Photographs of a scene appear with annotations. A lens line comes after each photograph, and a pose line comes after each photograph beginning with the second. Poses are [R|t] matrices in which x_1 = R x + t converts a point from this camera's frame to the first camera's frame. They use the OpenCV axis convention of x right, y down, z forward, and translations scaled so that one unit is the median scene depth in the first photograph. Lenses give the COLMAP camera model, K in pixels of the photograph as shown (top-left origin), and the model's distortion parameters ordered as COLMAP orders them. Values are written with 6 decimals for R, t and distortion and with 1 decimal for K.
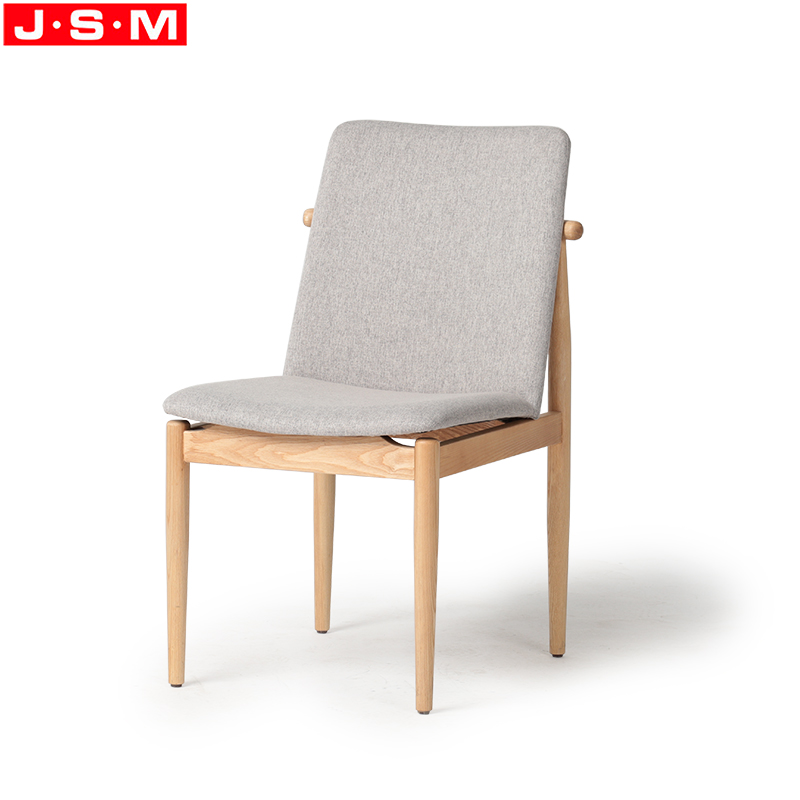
lens RADIAL K [[3810.4, 0, 400.0], [0, 3810.4, 400.0], [0, 0, 1]] dist [0.084629, 8.571779]
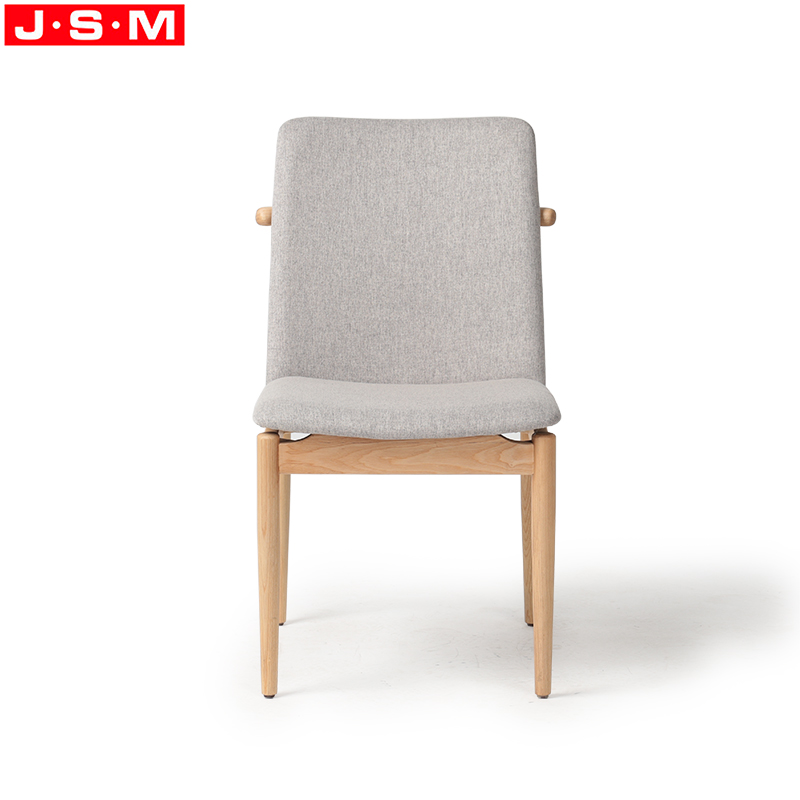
lens RADIAL K [[3810.4, 0, 400.0], [0, 3810.4, 400.0], [0, 0, 1]] dist [0.084629, 8.571779]
pose [[0.902608, -0.078396, 0.423265, -0.429630], [0.061492, 0.996674, 0.053471, -0.052229], [-0.426049, -0.022236, 0.904427, 0.075645]]
